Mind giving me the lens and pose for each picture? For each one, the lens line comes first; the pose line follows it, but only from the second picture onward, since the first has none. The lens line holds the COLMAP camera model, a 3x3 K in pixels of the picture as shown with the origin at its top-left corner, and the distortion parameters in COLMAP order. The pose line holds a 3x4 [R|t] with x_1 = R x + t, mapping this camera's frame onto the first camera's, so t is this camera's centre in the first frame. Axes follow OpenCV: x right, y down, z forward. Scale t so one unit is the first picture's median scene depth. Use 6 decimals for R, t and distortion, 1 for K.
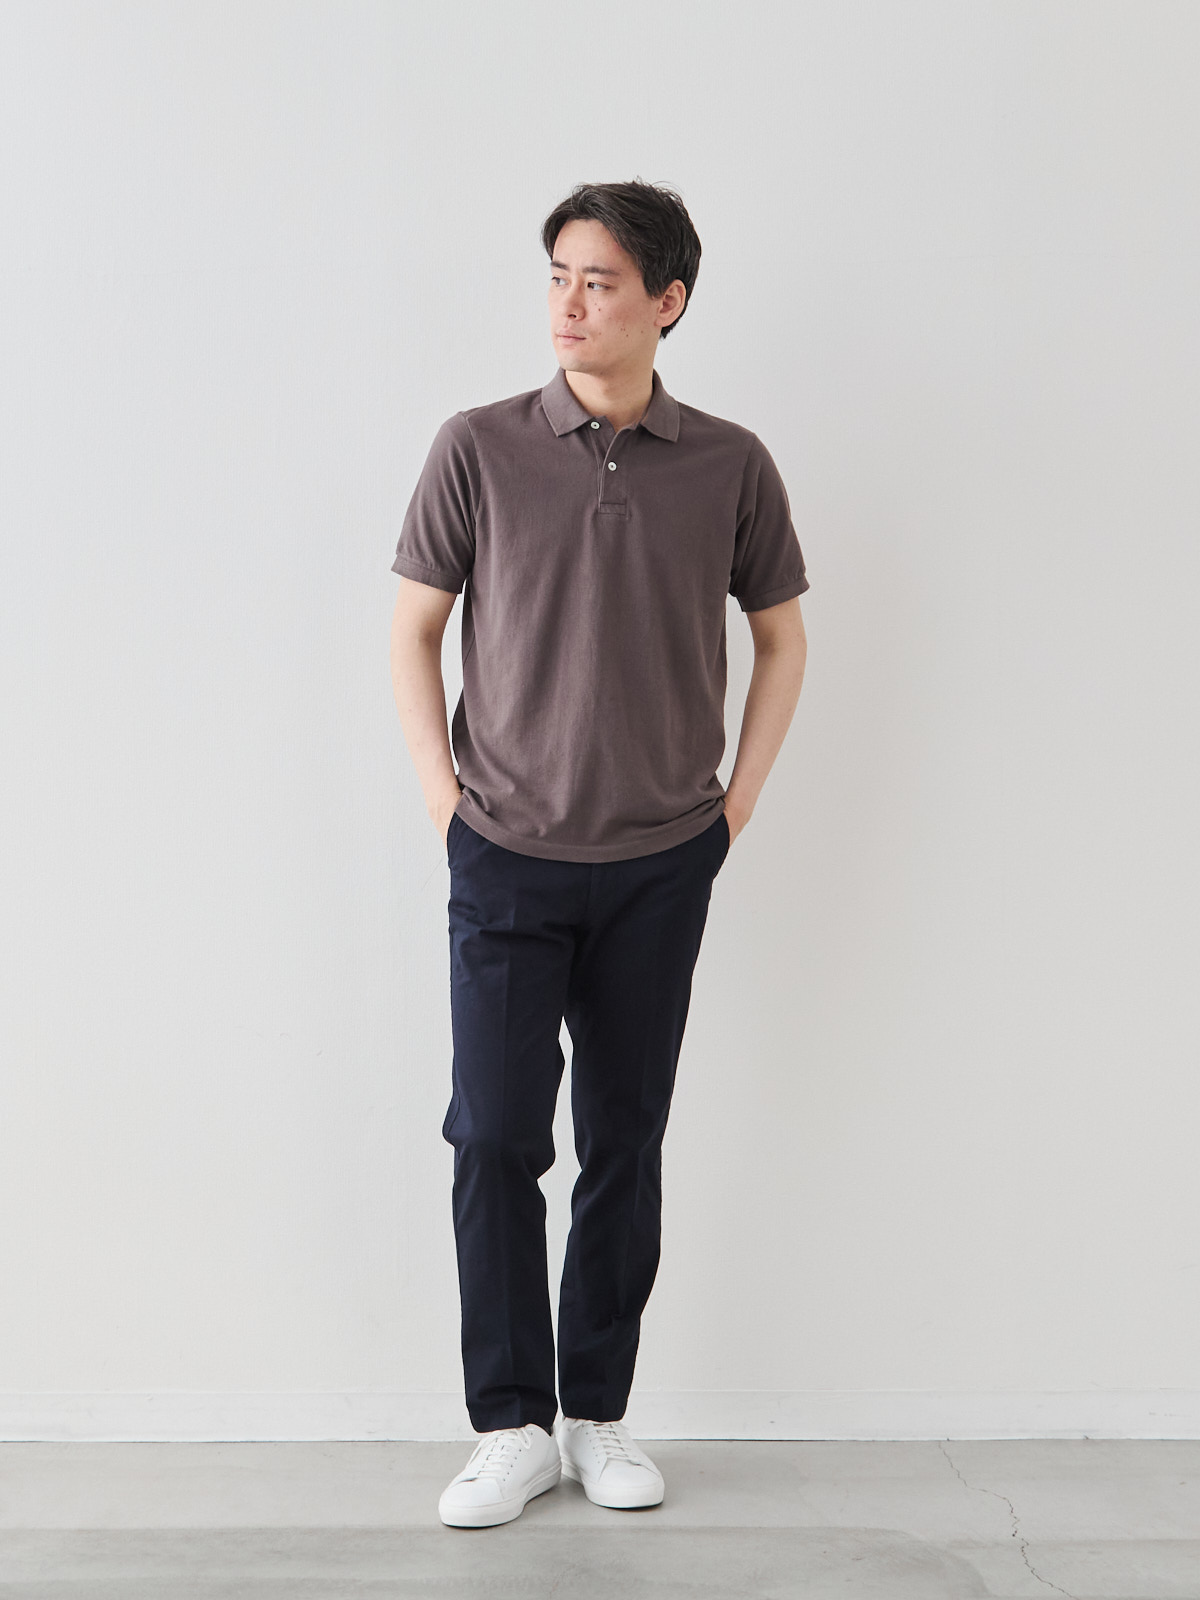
lens RADIAL K [[1582.9, 0, 606.8], [0, 1582.9, 789.5], [0, 0, 1]] dist [0.049088, 0.000000]
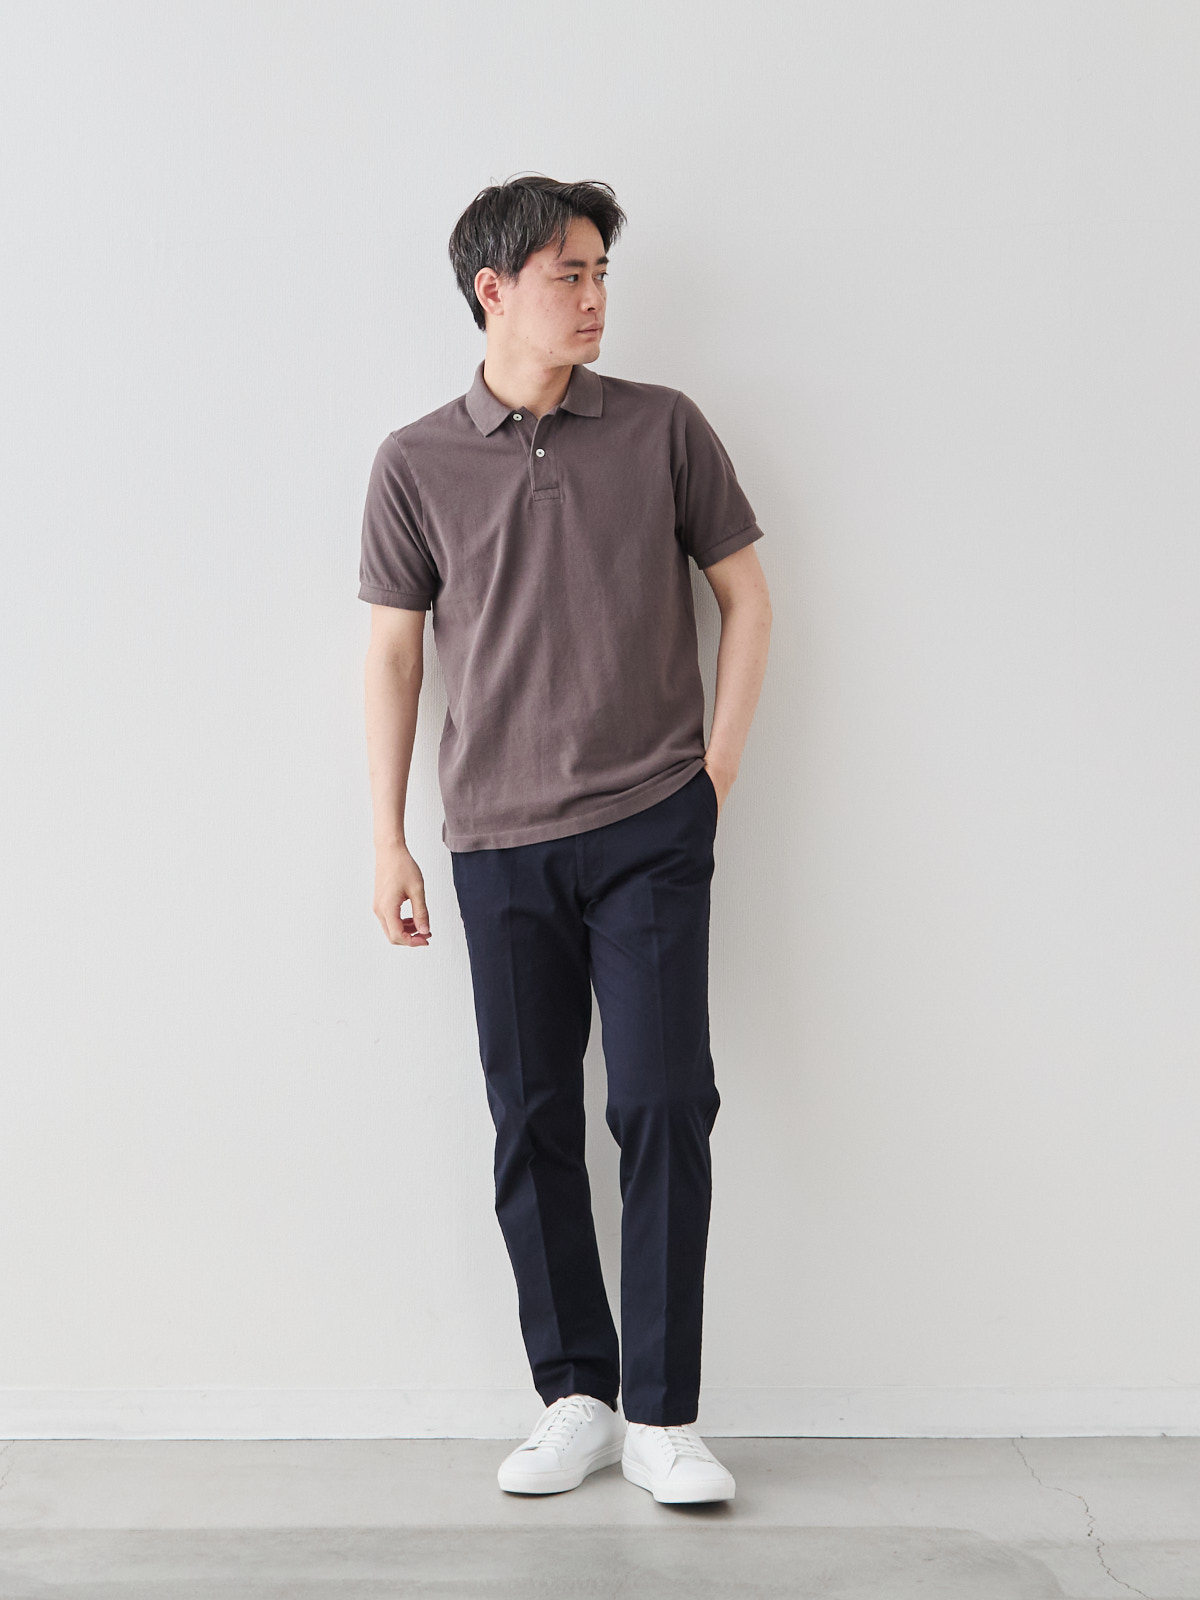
lens RADIAL K [[1582.9, 0, 589.4], [0, 1582.9, 784.3], [0, 0, 1]] dist [0.049088, 0.000000]
pose [[0.932542, -0.151137, -0.327906, 0.330606], [0.143481, 0.988509, -0.047568, 0.054458], [0.331328, -0.002689, 0.943512, 0.066845]]
